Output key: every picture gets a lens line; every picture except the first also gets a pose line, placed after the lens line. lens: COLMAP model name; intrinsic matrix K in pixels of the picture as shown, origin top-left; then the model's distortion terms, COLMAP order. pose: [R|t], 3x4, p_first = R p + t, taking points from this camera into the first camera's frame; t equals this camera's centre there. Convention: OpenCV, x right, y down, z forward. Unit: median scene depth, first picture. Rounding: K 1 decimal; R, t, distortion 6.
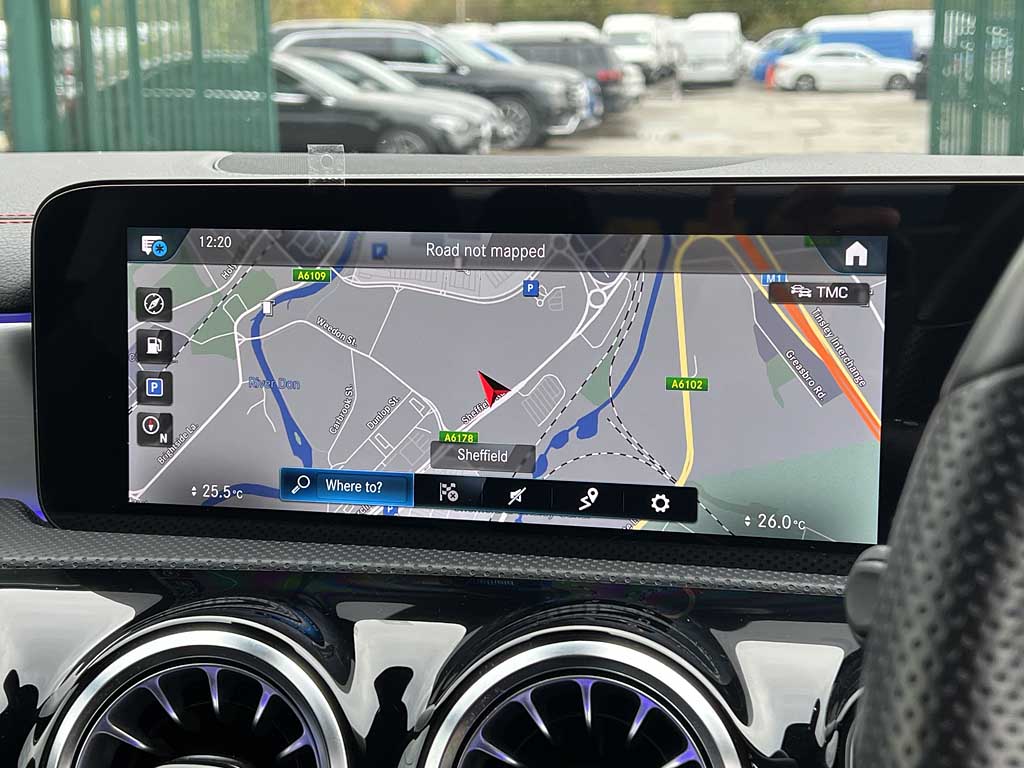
lens RADIAL K [[1580.9, 0, 517.3], [0, 1580.9, 375.0], [0, 0, 1]] dist [0.108946, 0.000000]
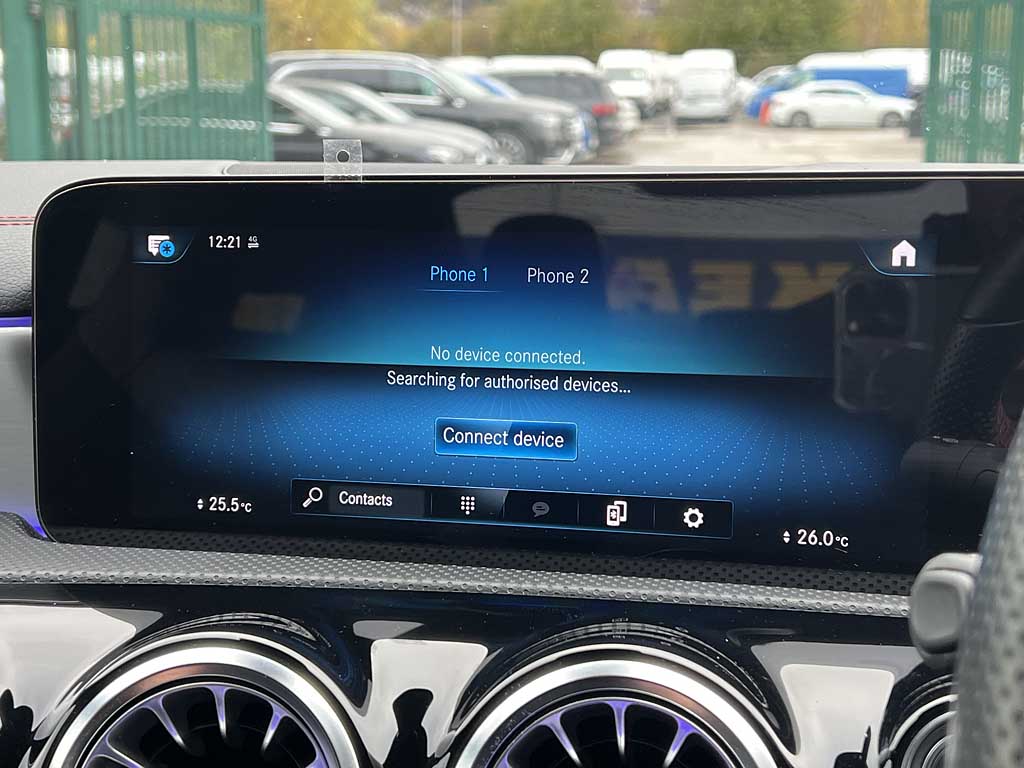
lens RADIAL K [[1580.9, 0, 511.8], [0, 1580.9, 386.8], [0, 0, 1]] dist [0.108946, 0.000000]
pose [[0.999967, 0.007934, 0.001964, -0.019179], [-0.007905, 0.999861, -0.014702, 0.015933], [-0.002081, 0.014686, 0.999890, 0.047253]]
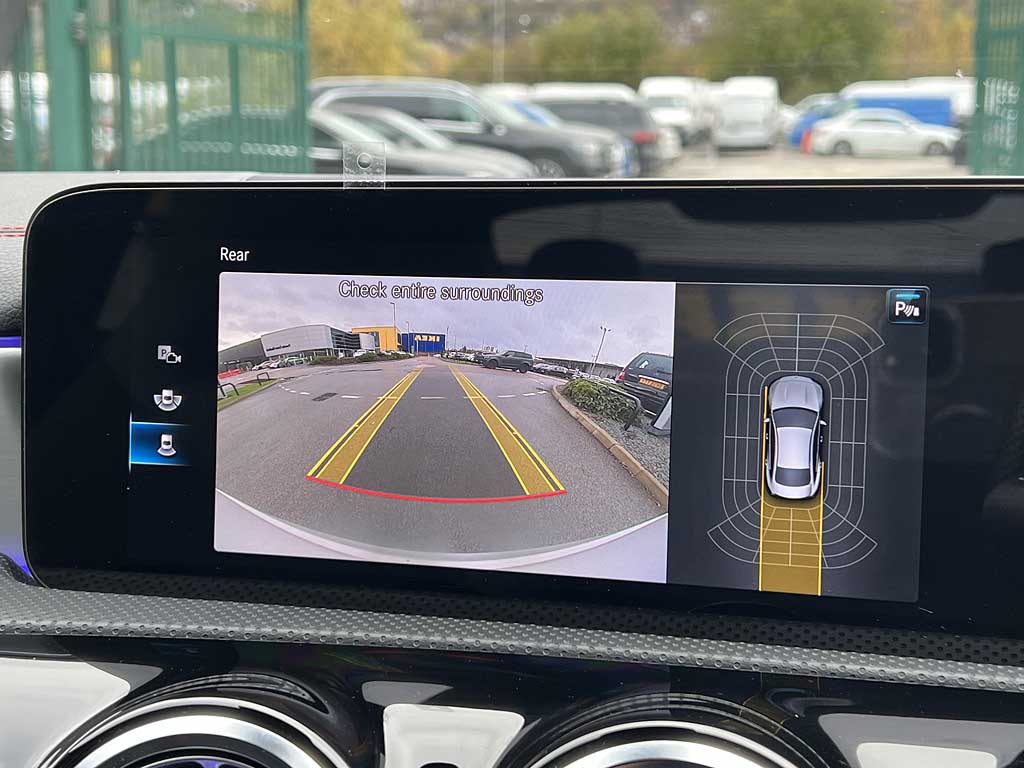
lens RADIAL K [[1580.9, 0, 509.8], [0, 1580.9, 362.6], [0, 0, 1]] dist [0.108946, 0.000000]
pose [[0.999577, 0.016281, -0.024108, -0.018764], [-0.017394, 0.998759, -0.046674, 0.012041], [0.023319, 0.047074, 0.998619, 0.147098]]
